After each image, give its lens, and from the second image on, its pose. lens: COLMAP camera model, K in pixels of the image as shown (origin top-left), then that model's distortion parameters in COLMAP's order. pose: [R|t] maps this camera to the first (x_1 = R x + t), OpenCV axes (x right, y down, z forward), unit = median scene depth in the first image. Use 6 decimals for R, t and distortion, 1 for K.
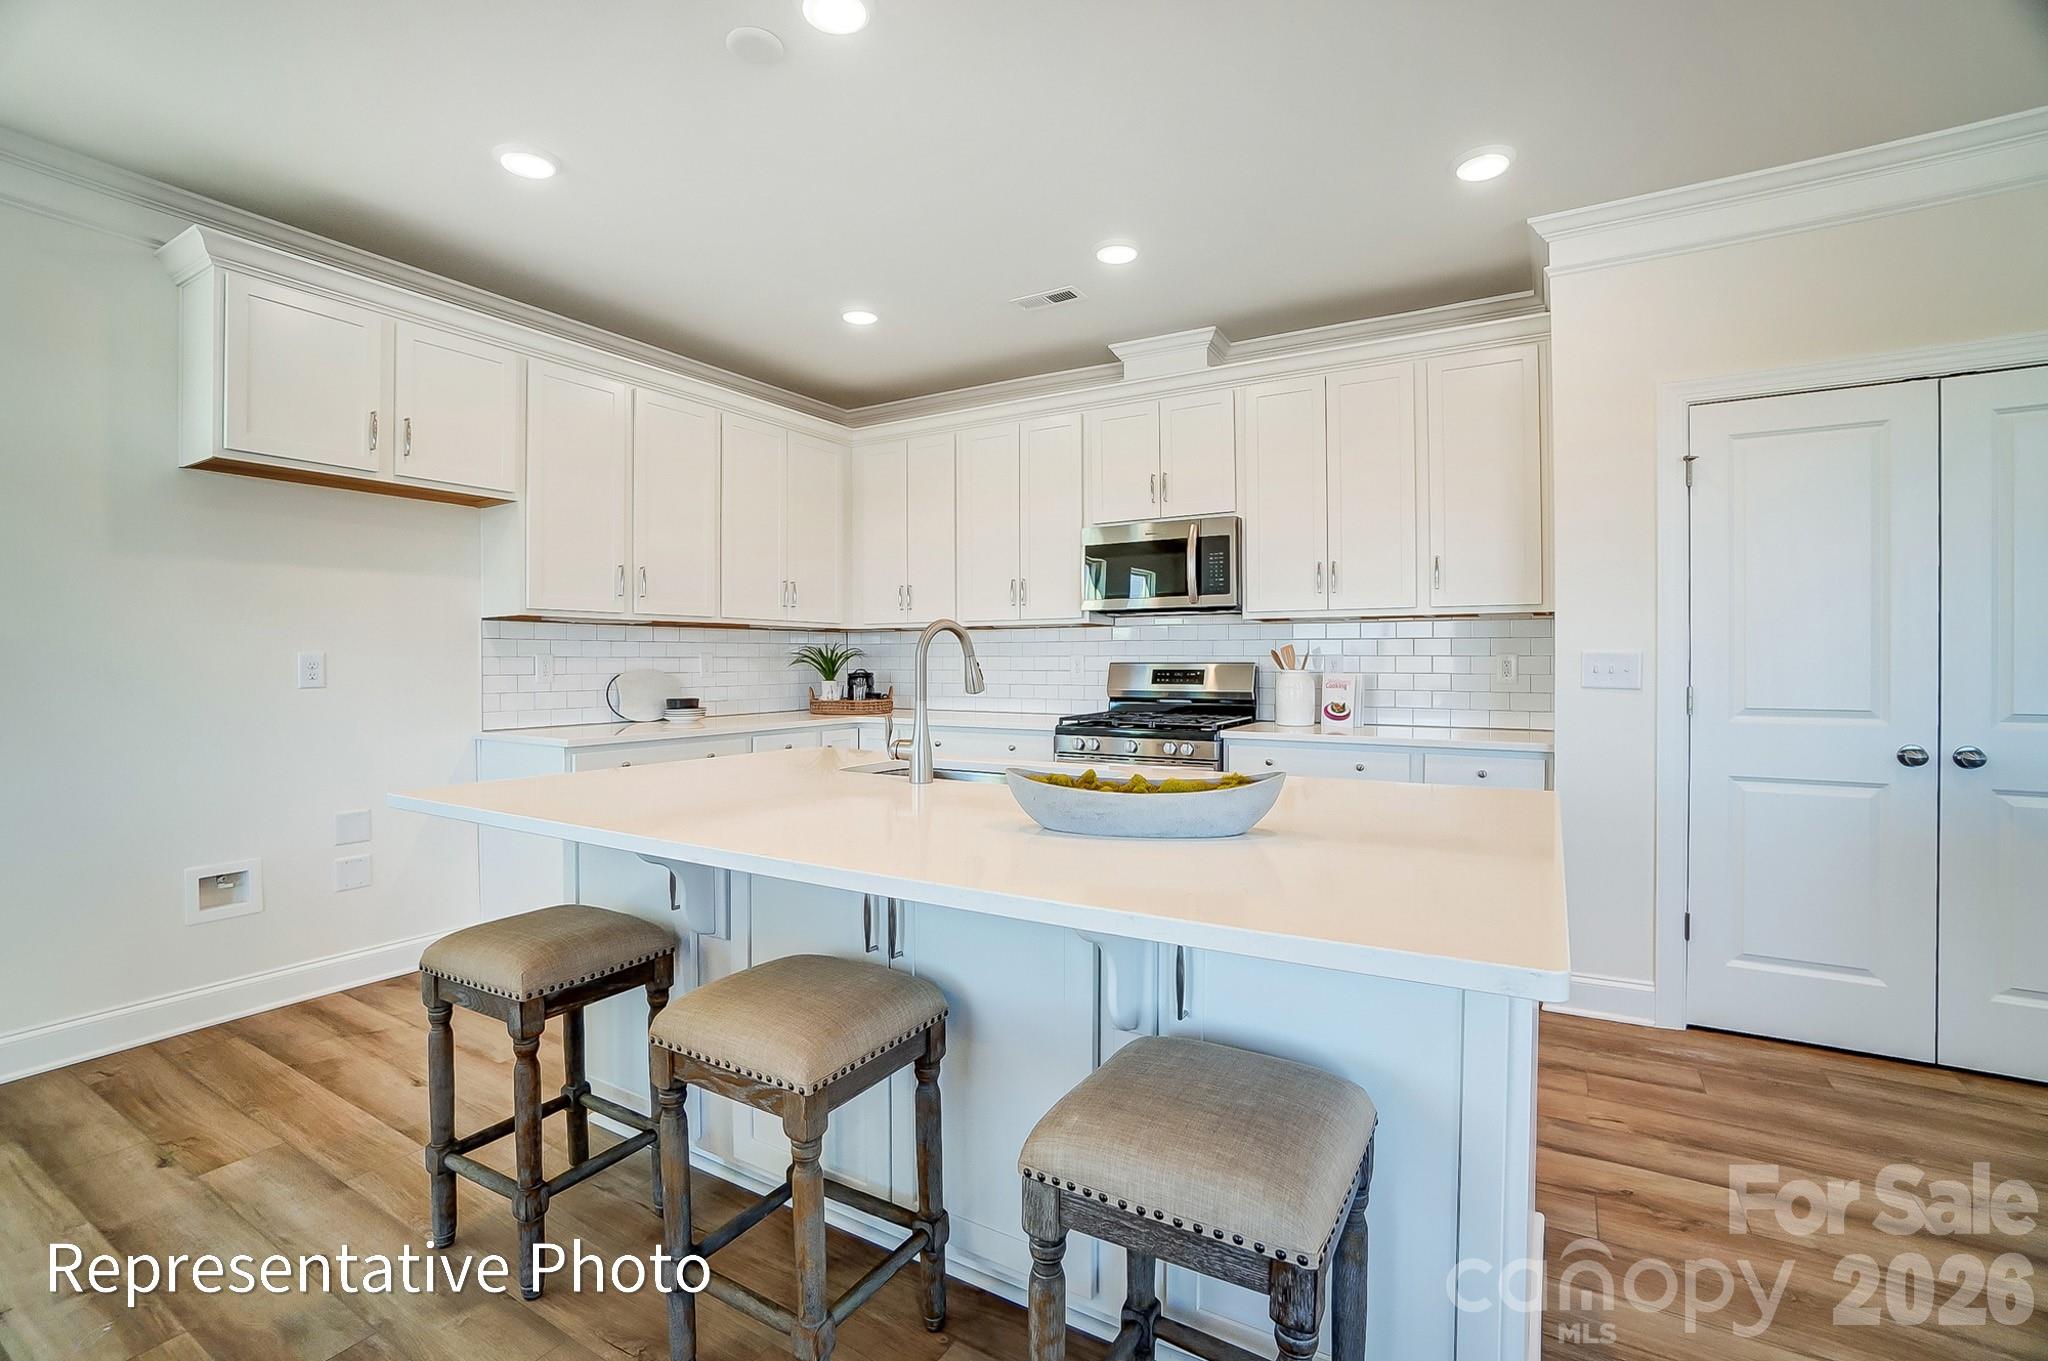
lens RADIAL K [[911.3, 0, 1010.1], [0, 911.3, 685.3], [0, 0, 1]] dist [-0.061944, 0.020651]
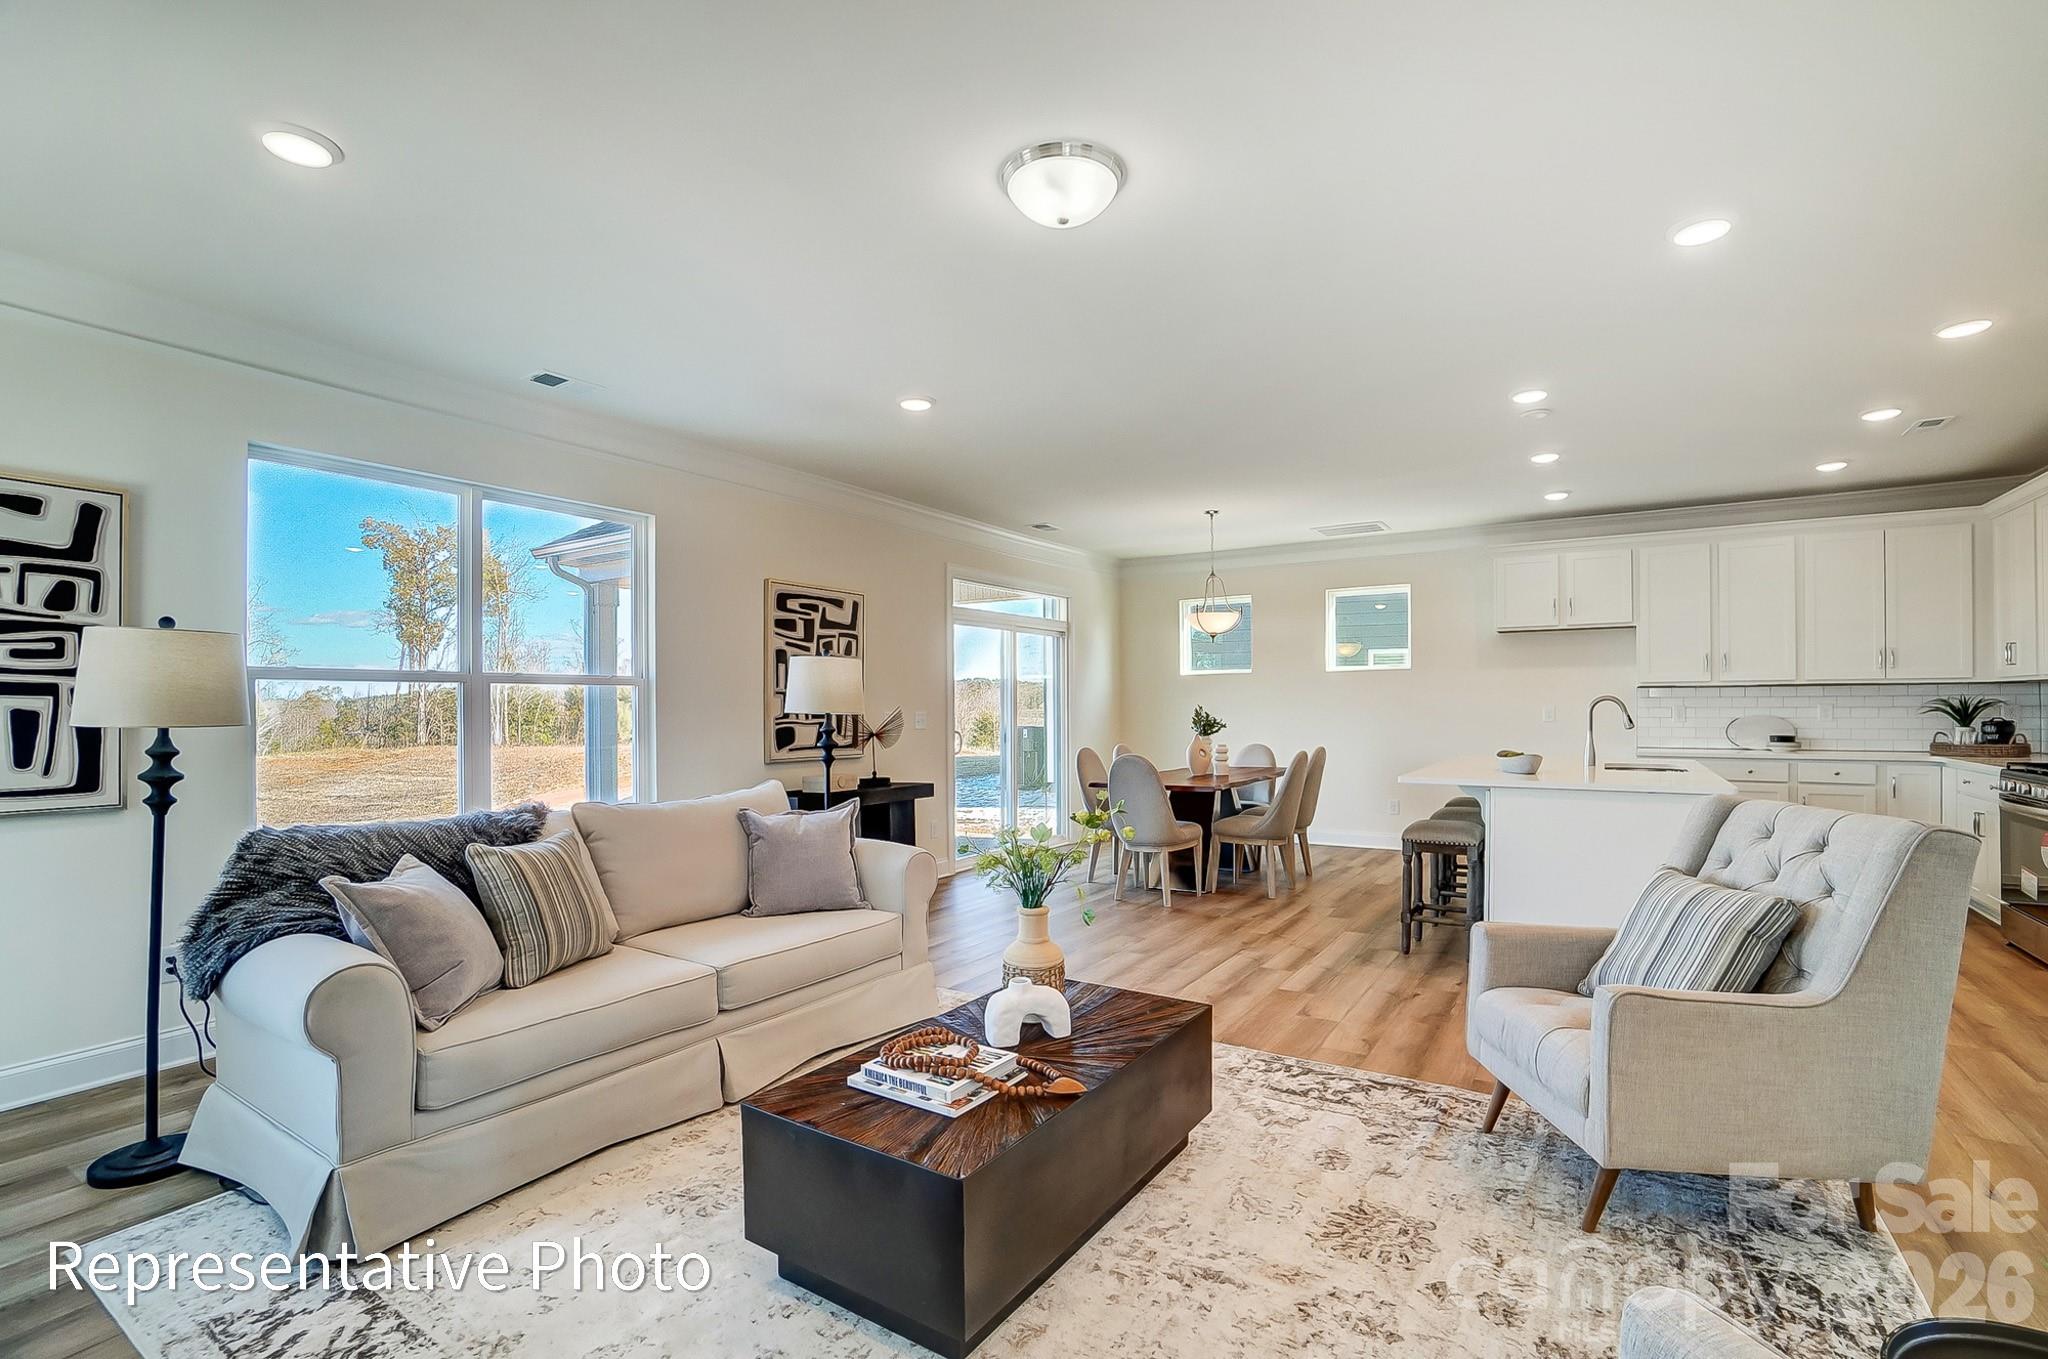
lens RADIAL K [[931.8, 0, 1050.3], [0, 931.8, 705.6], [0, 0, 1]] dist [-0.013186, 0.001146]
pose [[0.000074, 0.000354, -1.000000, 1.226771], [-0.024598, 0.999697, 0.000352, -0.005586], [0.999697, 0.024598, 0.000083, -0.211279]]
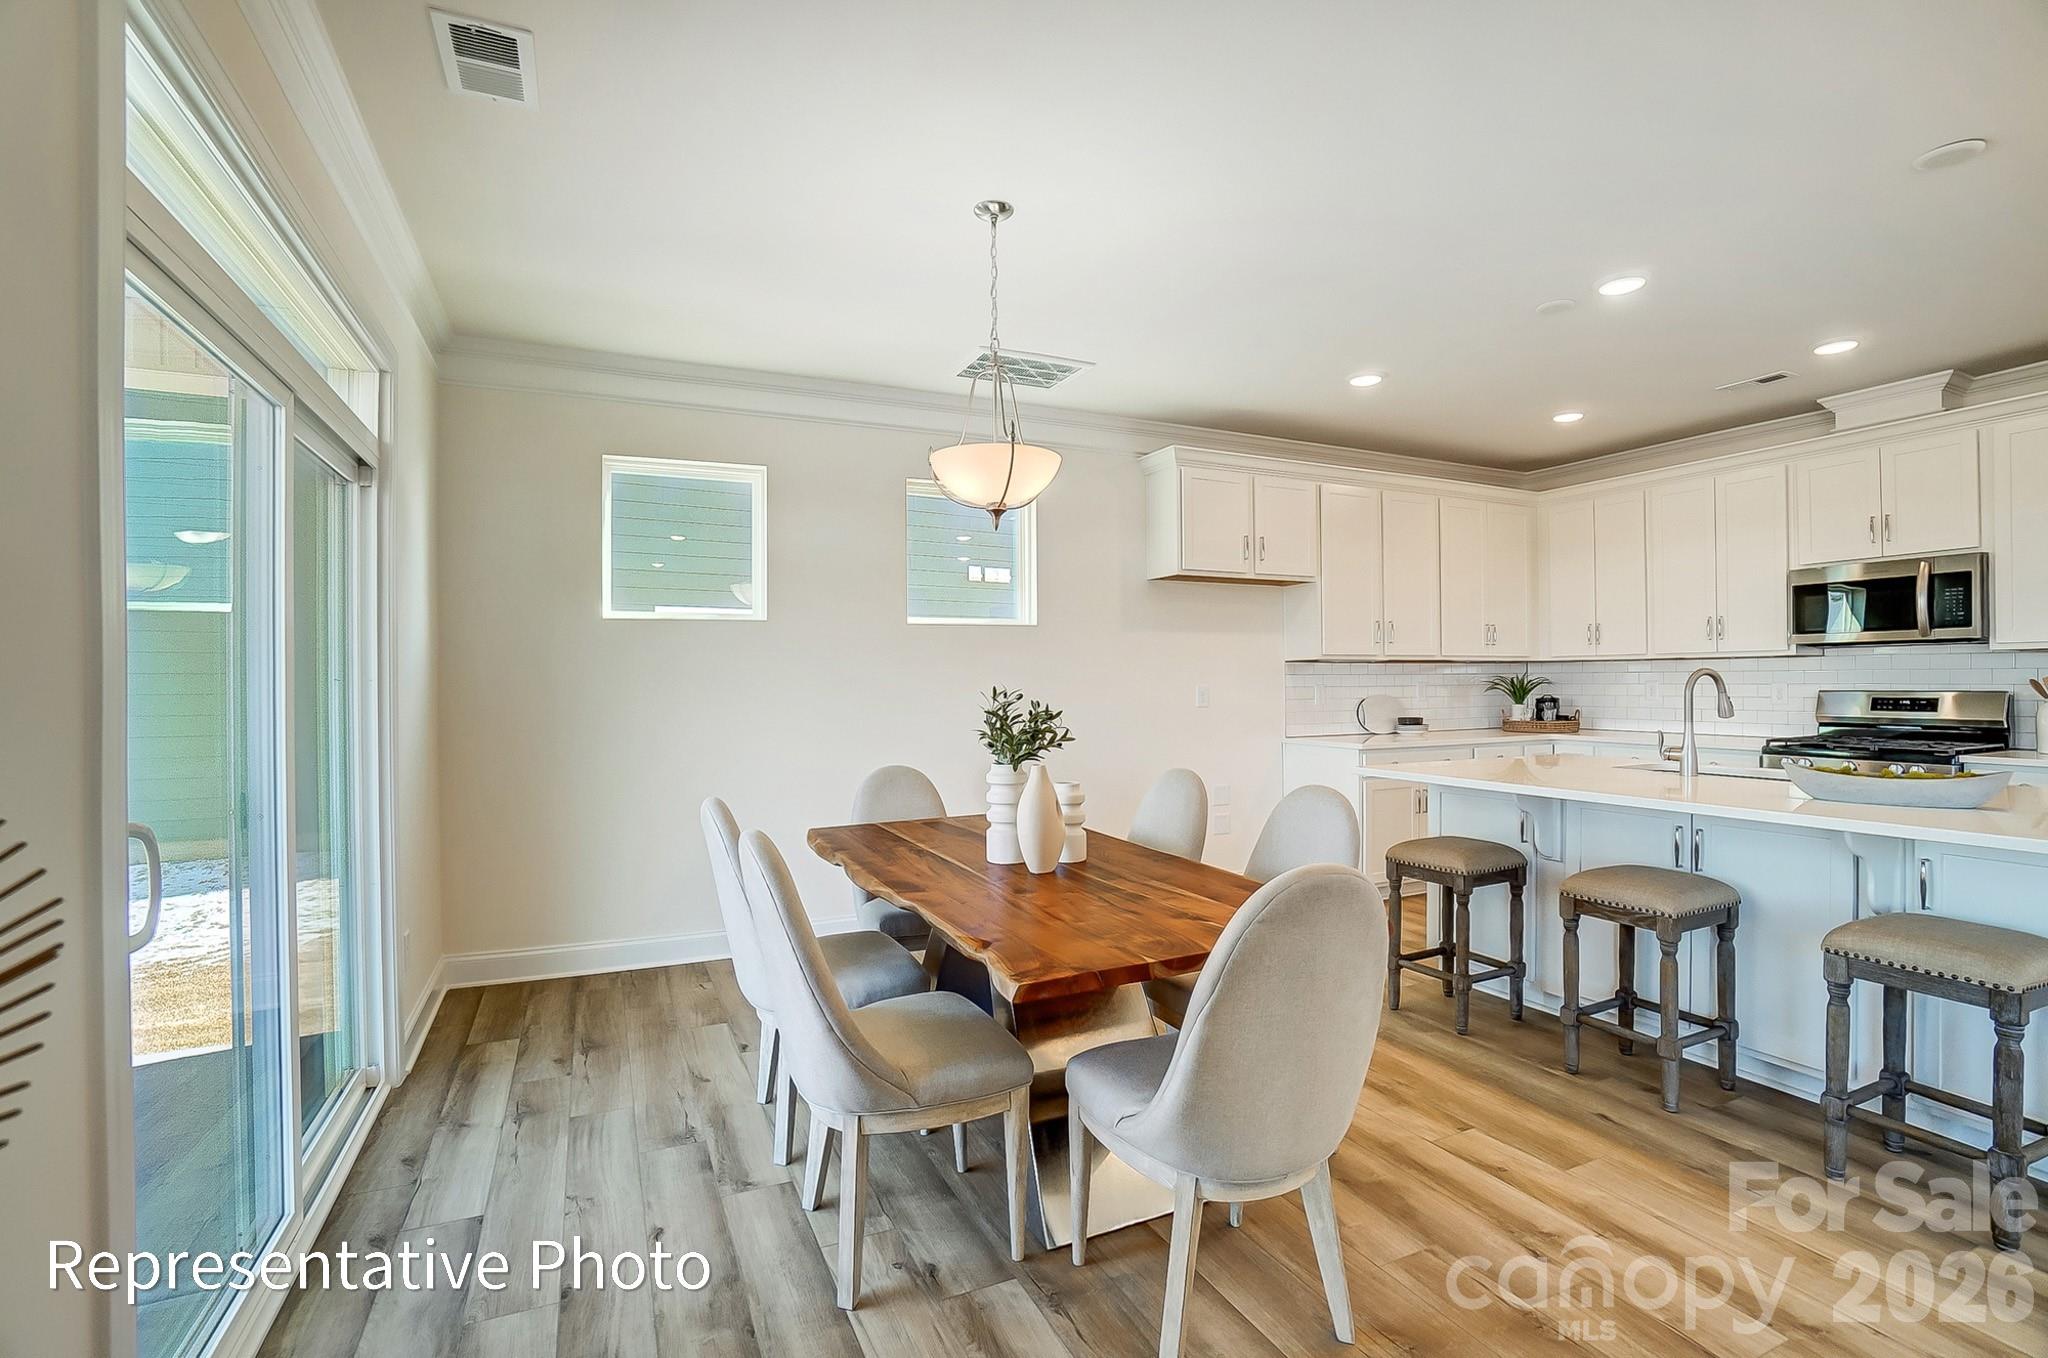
lens RADIAL K [[911.3, 0, 1010.1], [0, 911.3, 683.8], [0, 0, 1]] dist [-0.061944, 0.020651]
pose [[0.822417, -0.002004, -0.568881, -0.098604], [-0.010256, 0.999779, -0.018349, -0.004352], [0.568792, 0.020925, 0.822215, -0.451353]]
